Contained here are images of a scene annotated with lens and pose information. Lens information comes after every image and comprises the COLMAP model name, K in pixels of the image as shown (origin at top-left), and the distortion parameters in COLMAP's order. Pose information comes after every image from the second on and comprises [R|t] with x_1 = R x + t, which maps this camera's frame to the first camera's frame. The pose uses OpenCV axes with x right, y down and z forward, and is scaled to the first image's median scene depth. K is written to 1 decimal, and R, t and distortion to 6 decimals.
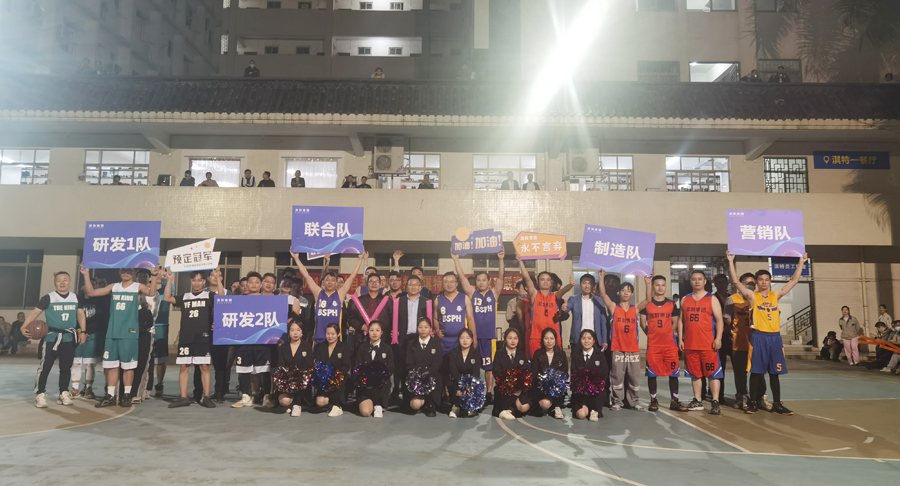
lens RADIAL K [[690.8, 0, 450.1], [0, 690.8, 244.5], [0, 0, 1]] dist [-0.003252, 0.000433]
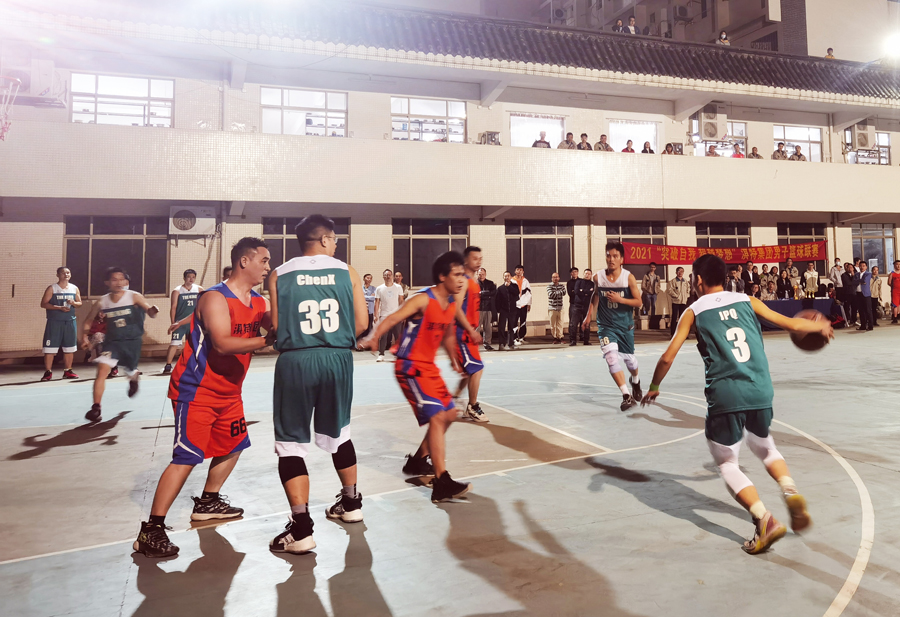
lens RADIAL K [[886.7, 0, 450.0], [0, 886.7, 306.2], [0, 0, 1]] dist [0.028867, 0.000000]
pose [[0.902550, -0.042981, 0.428435, -1.029879], [-0.006635, 0.993499, 0.113646, -0.009854], [-0.430535, -0.105414, 0.896397, -0.017121]]
